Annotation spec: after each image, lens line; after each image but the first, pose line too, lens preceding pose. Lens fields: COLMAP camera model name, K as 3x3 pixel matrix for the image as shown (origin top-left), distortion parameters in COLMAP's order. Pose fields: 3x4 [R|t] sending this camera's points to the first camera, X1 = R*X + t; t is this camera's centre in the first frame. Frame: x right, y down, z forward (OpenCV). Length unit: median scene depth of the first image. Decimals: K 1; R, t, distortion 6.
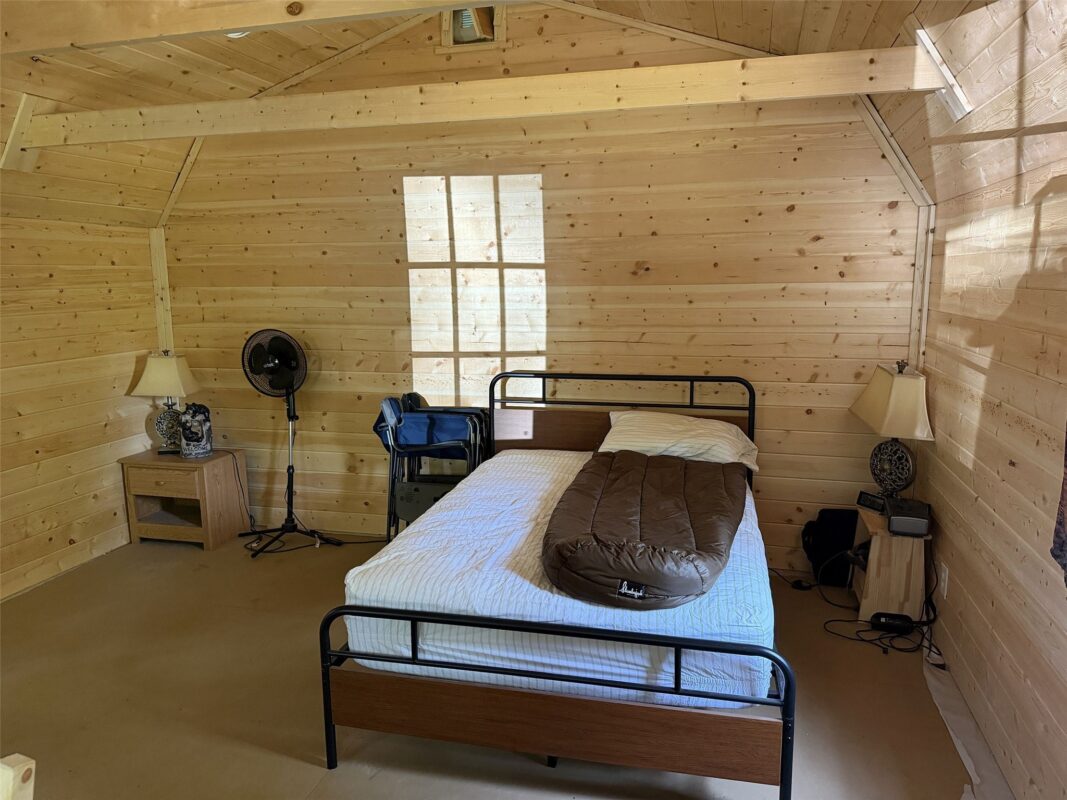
lens RADIAL K [[737.8, 0, 564.4], [0, 737.8, 405.1], [0, 0, 1]] dist [0.071076, -0.052505]
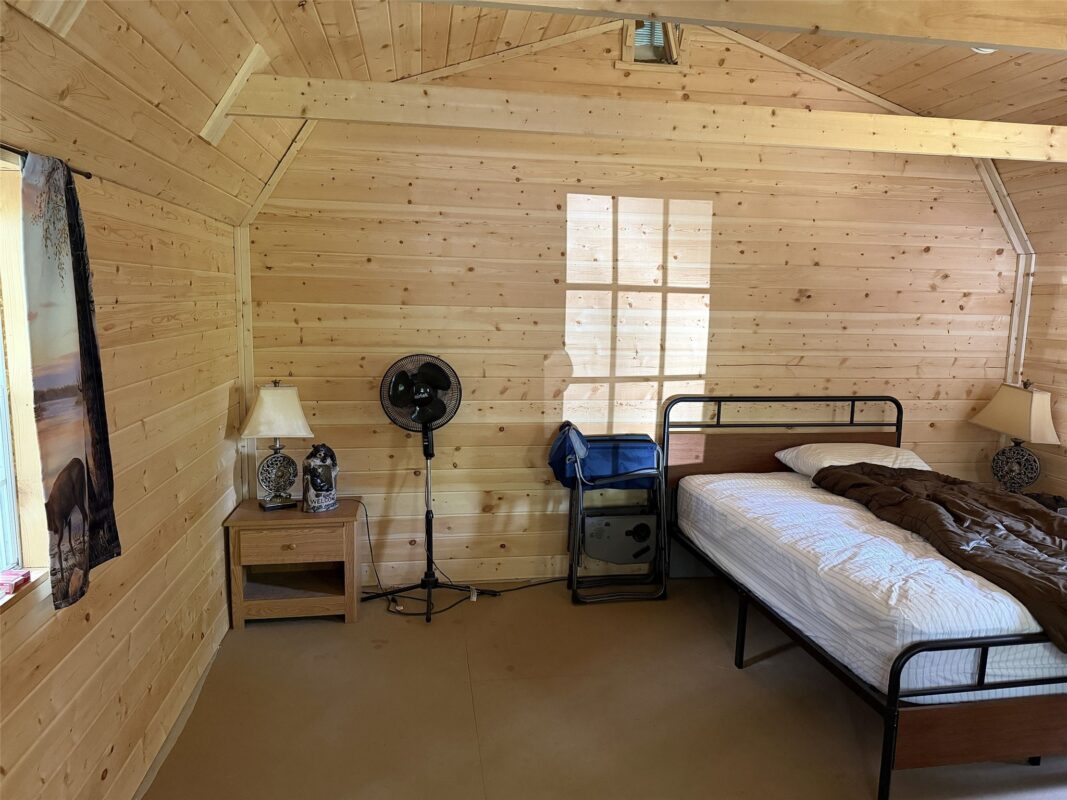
lens RADIAL K [[737.8, 0, 525.7], [0, 737.8, 407.5], [0, 0, 1]] dist [0.071076, -0.052505]
pose [[0.912384, -0.029937, 0.408239, -0.666178], [0.039234, 0.999126, -0.014417, -0.024122], [-0.407450, 0.029171, 0.912761, 0.178855]]
